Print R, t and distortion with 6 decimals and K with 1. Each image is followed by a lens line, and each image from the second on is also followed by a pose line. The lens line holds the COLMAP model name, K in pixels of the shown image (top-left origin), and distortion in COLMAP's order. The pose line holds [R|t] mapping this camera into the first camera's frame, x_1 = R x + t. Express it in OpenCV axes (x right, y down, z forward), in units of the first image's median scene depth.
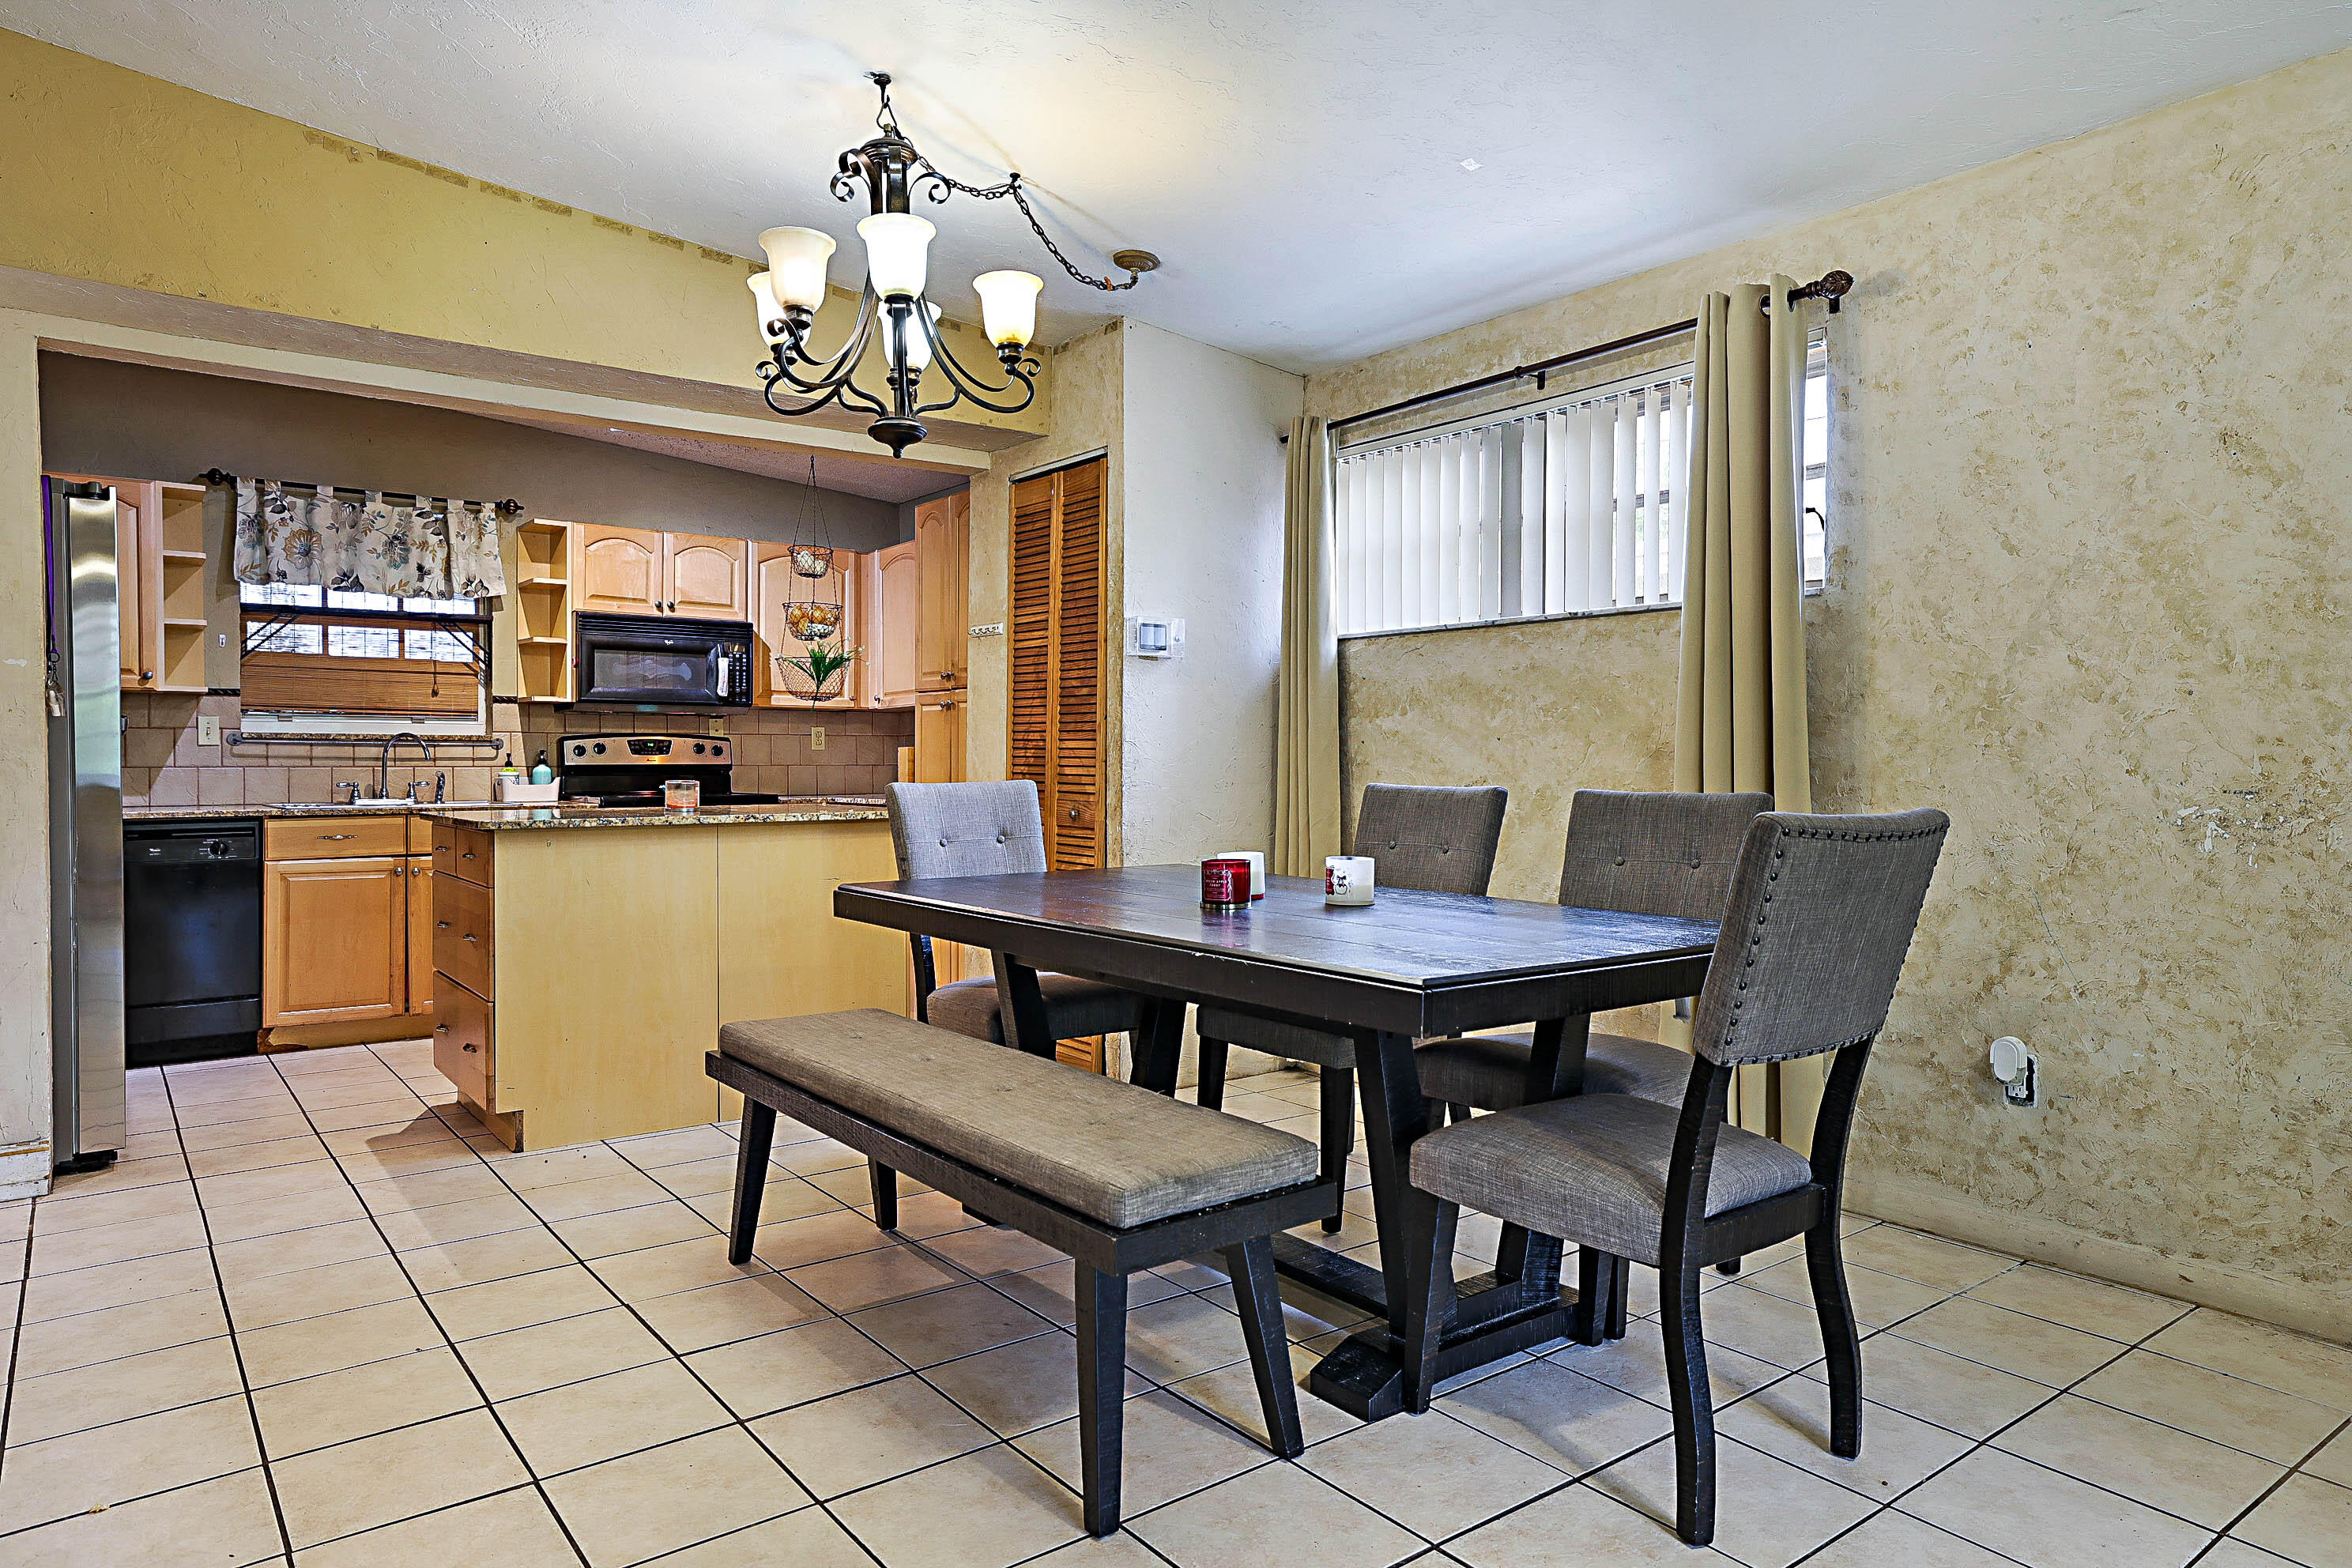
lens RADIAL K [[1445.7, 0, 1169.2], [0, 1445.7, 778.7], [0, 0, 1]] dist [-0.010557, 0.022375]
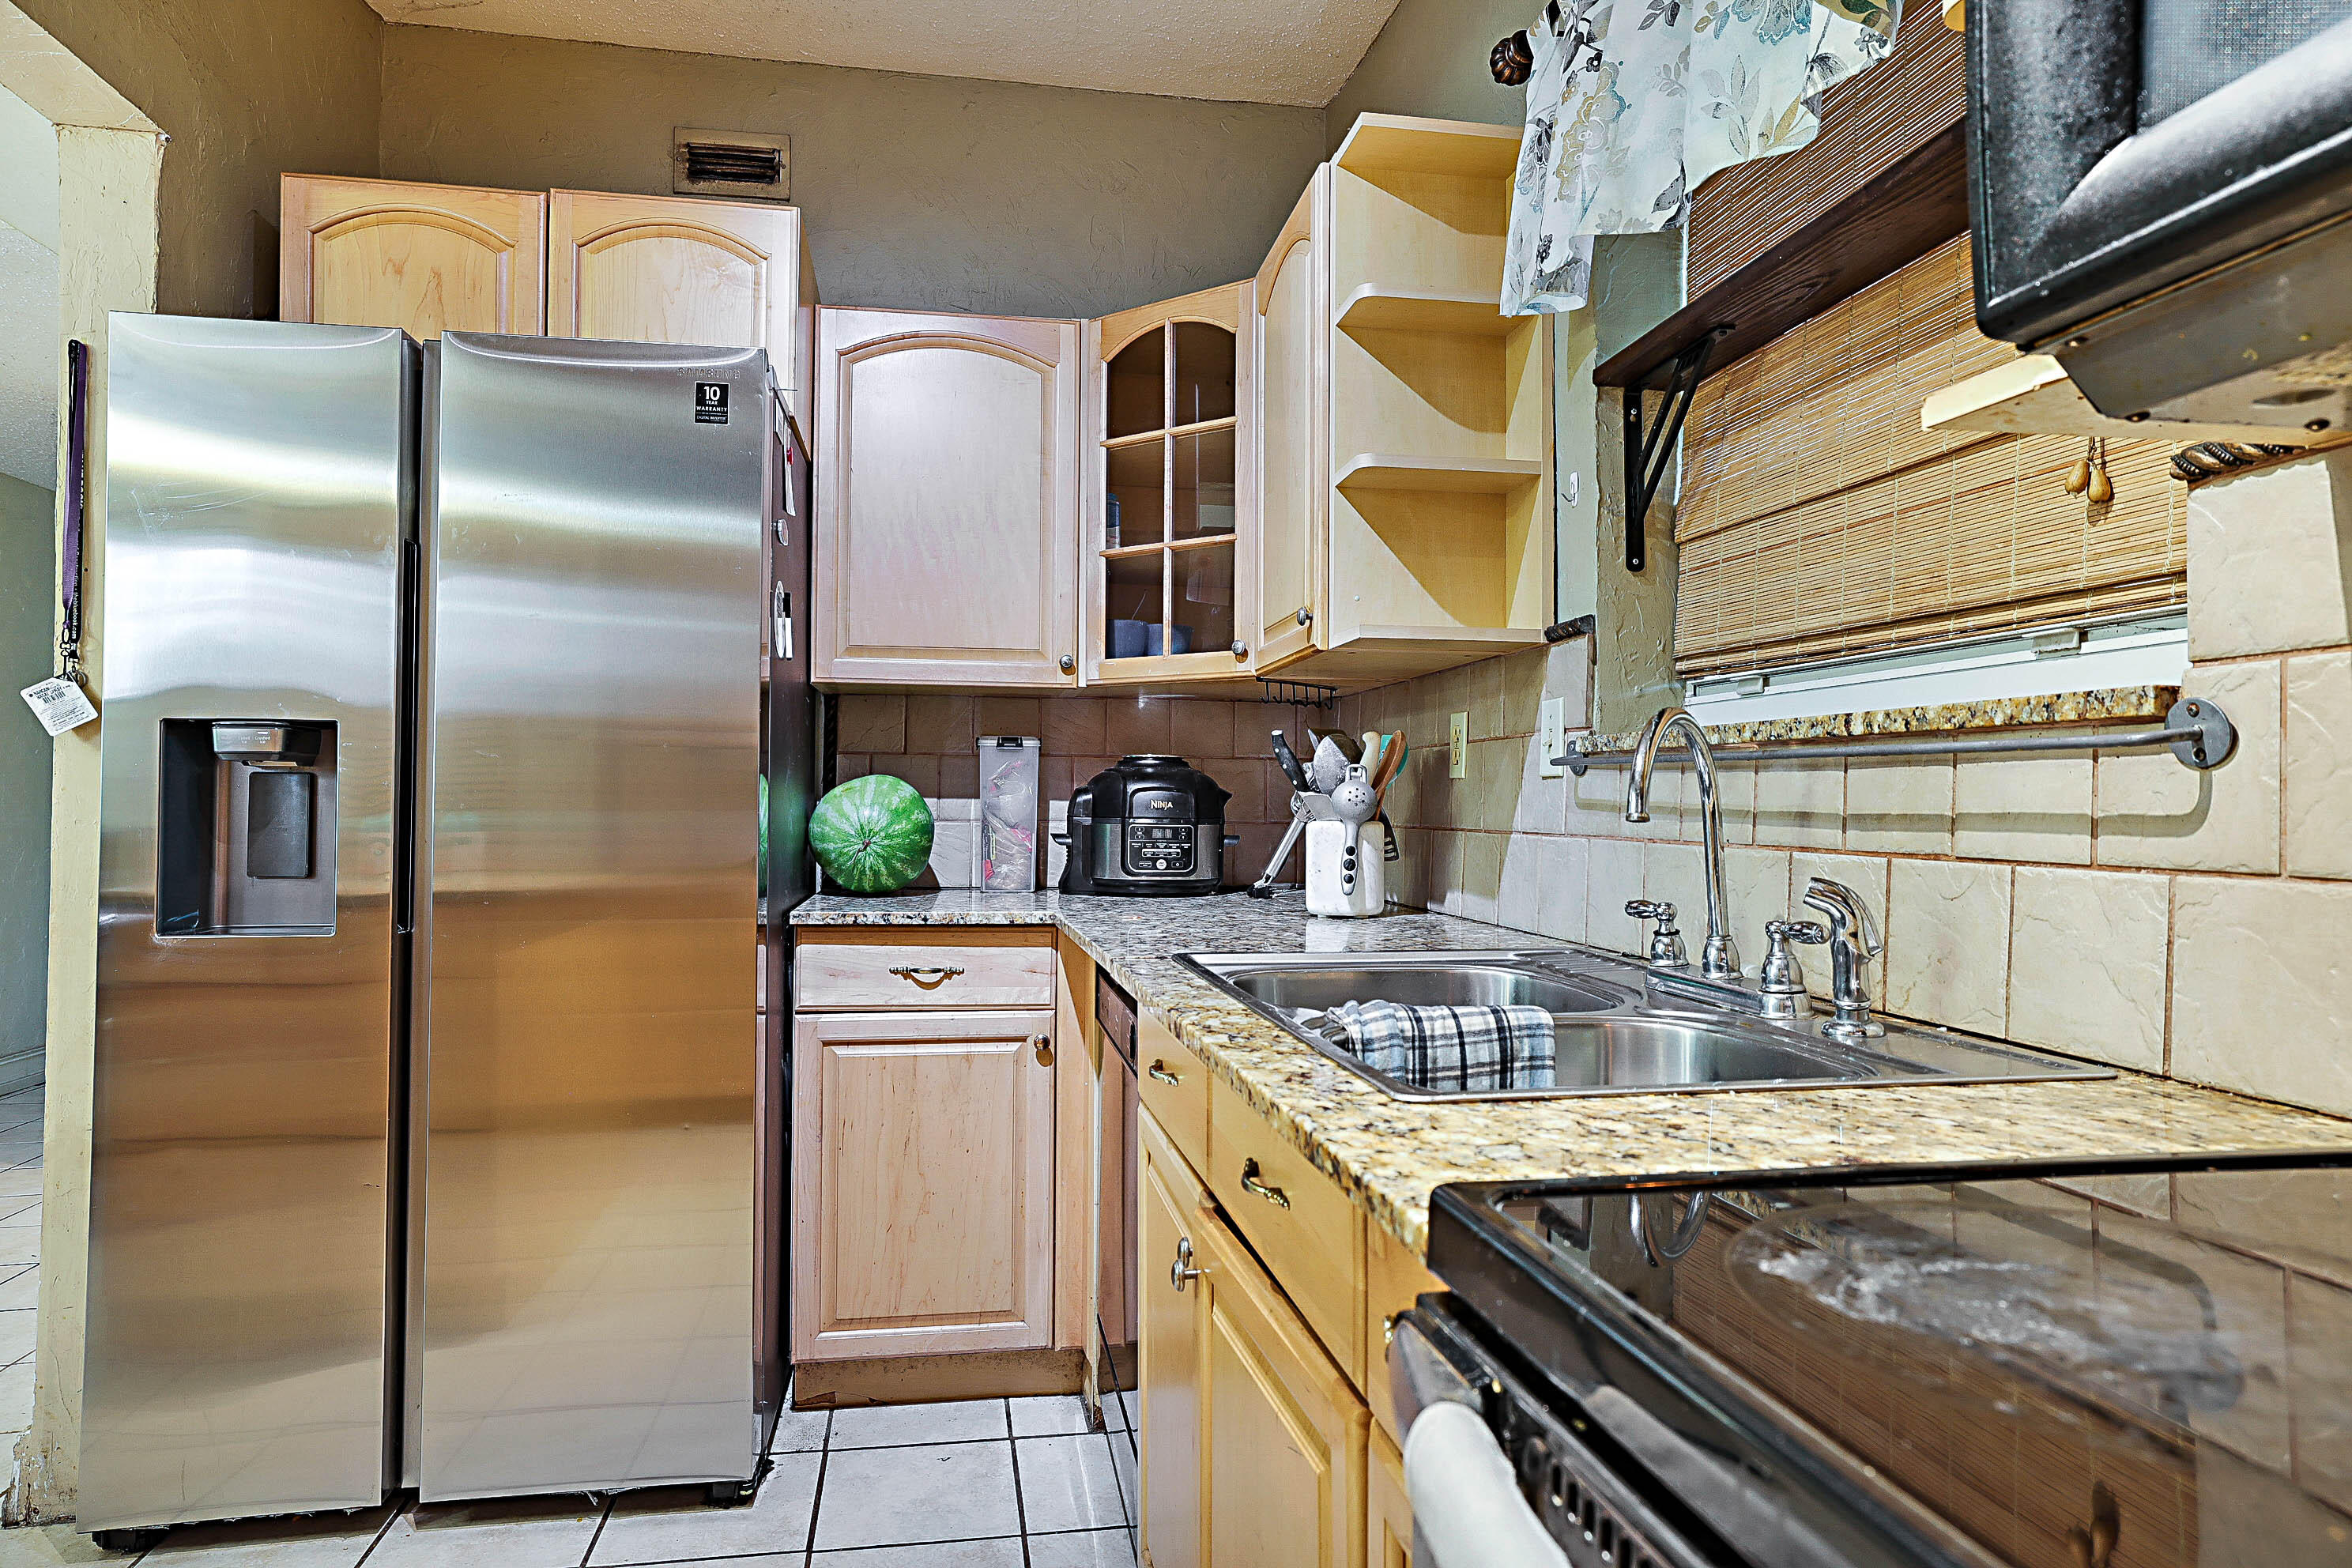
lens RADIAL K [[1365.3, 0, 1168.8], [0, 1365.3, 782.4], [0, 0, 1]] dist [-0.020611, 0.005788]
pose [[-0.451925, -0.015488, -0.891921, -0.368786], [-0.017725, 0.999808, -0.008380, -0.020421], [0.891880, 0.012022, -0.452113, 1.296134]]
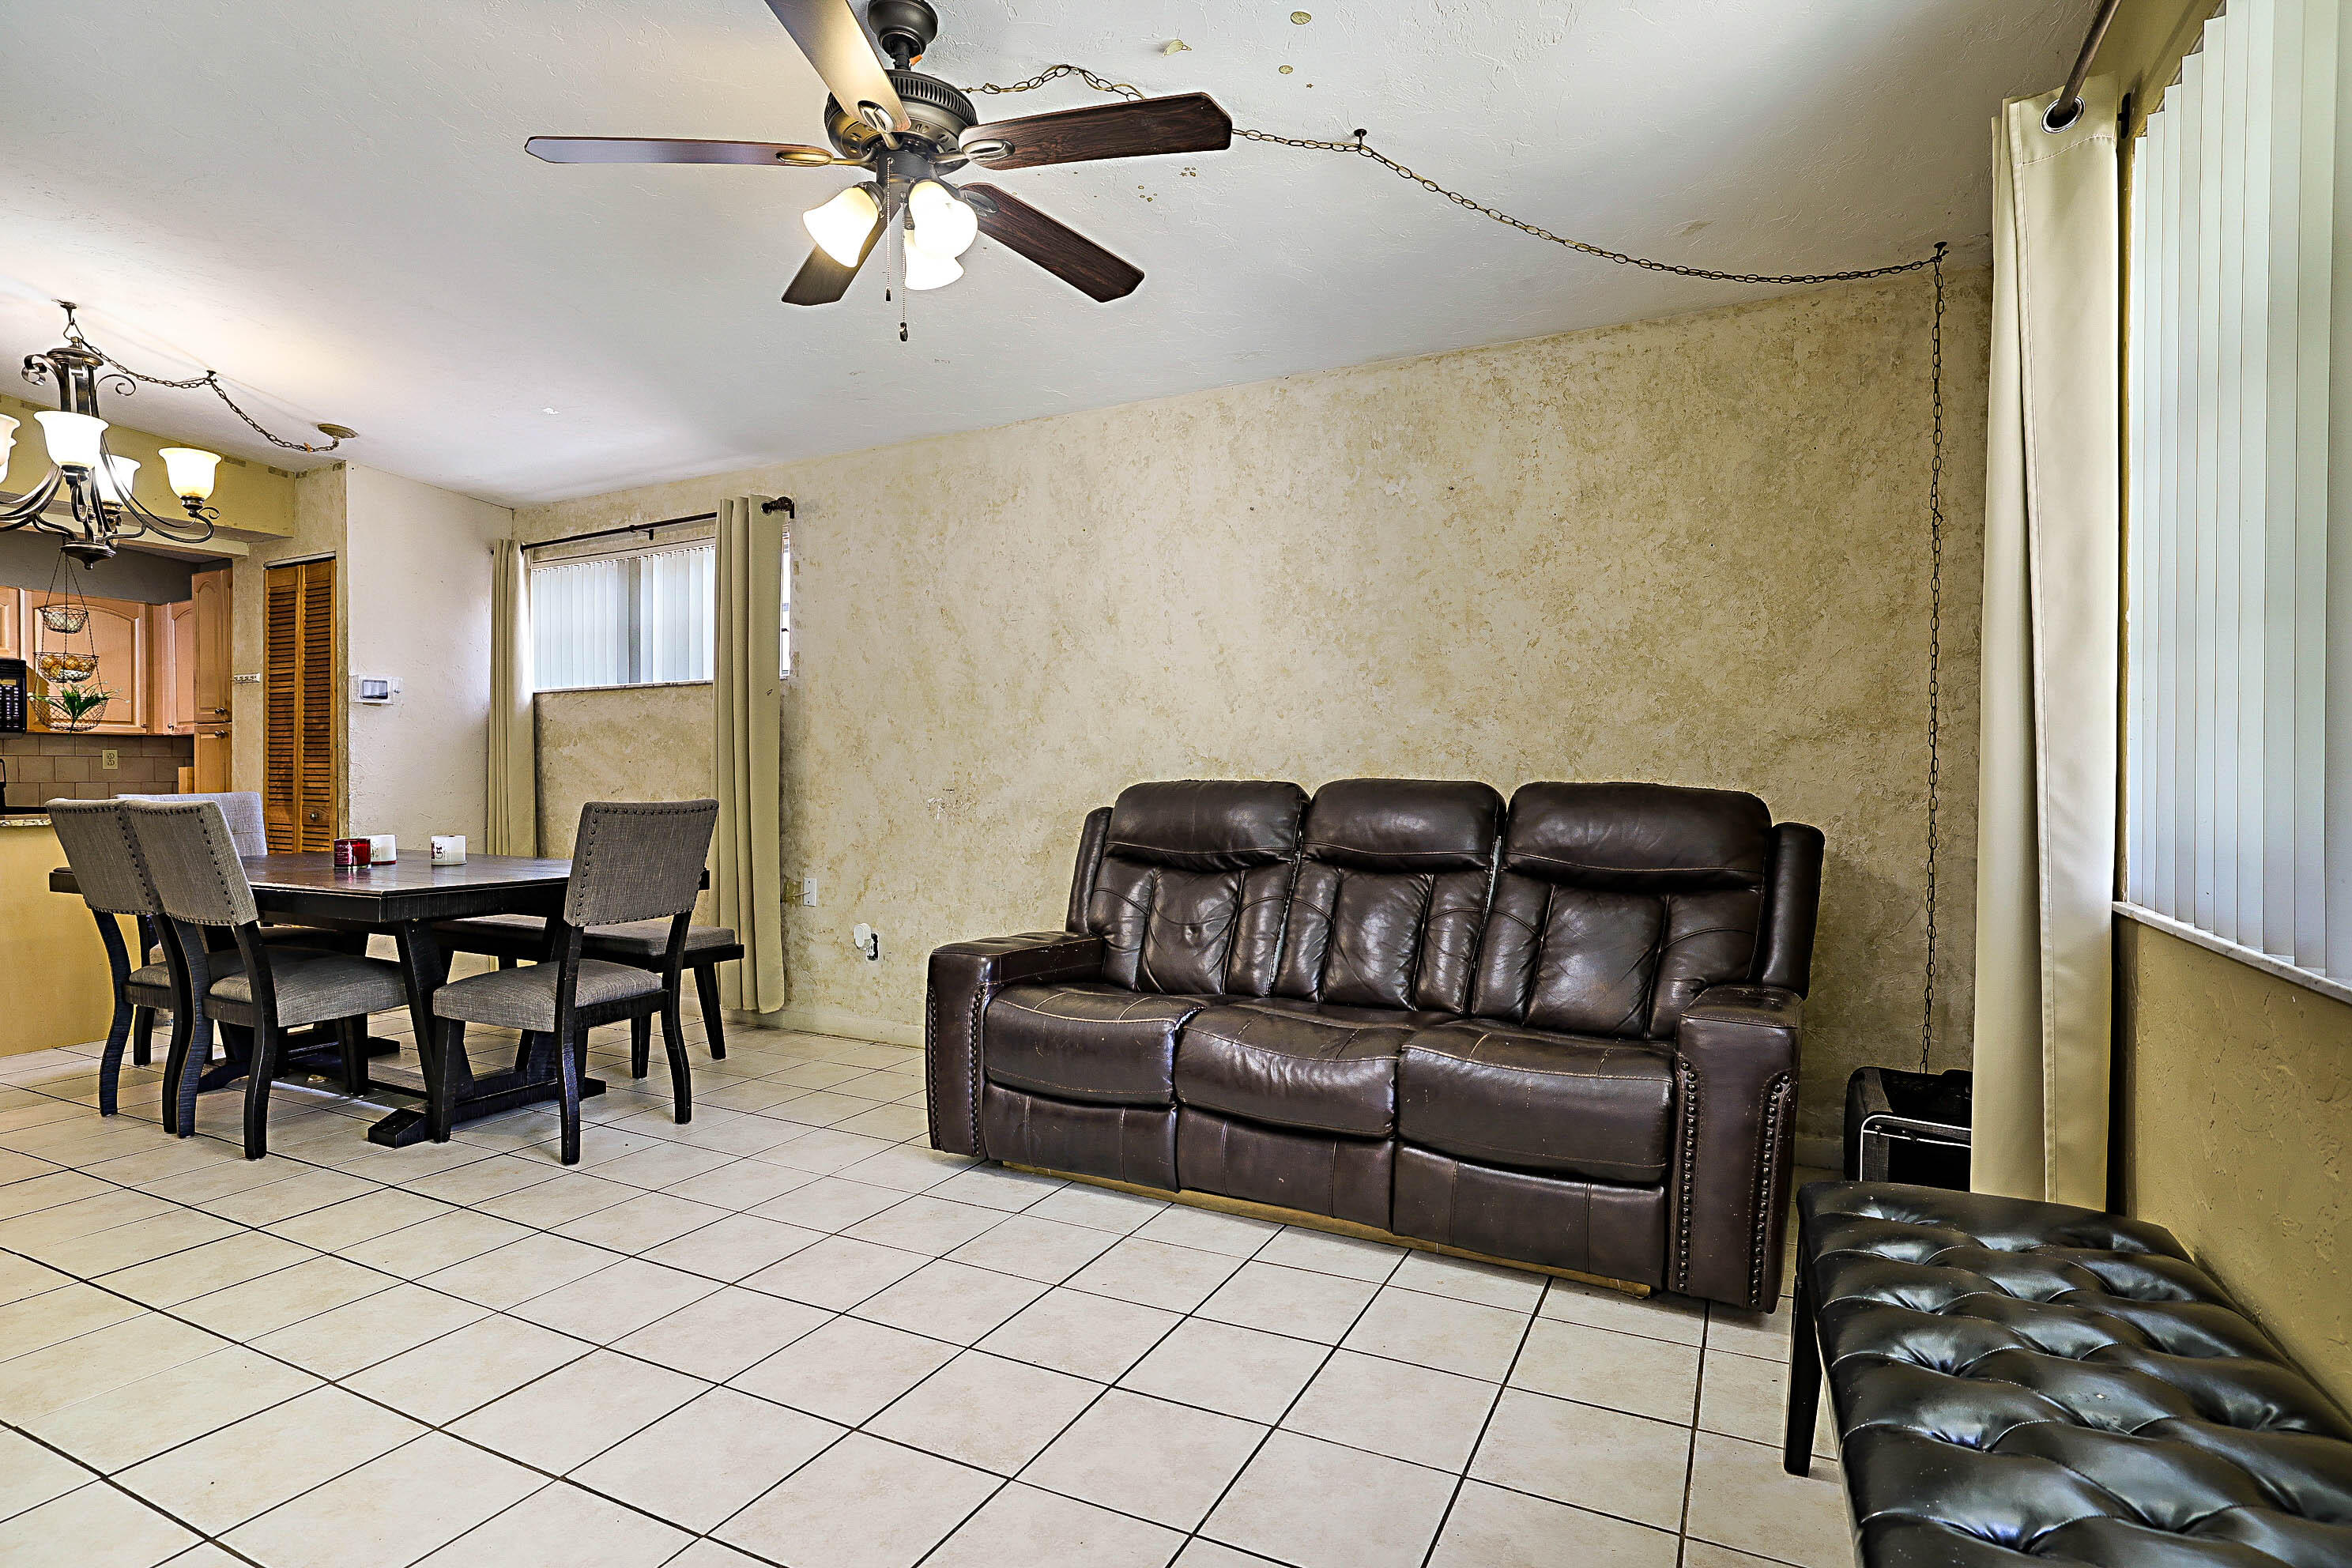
lens RADIAL K [[1191.3, 0, 1189.2], [0, 1191.3, 784.8], [0, 0, 1]] dist [-0.027871, 0.019891]
pose [[0.900918, -0.008570, 0.433904, 0.200236], [0.010393, 0.999944, -0.001828, 0.005429], [-0.433864, 0.006156, 0.900957, -0.374037]]
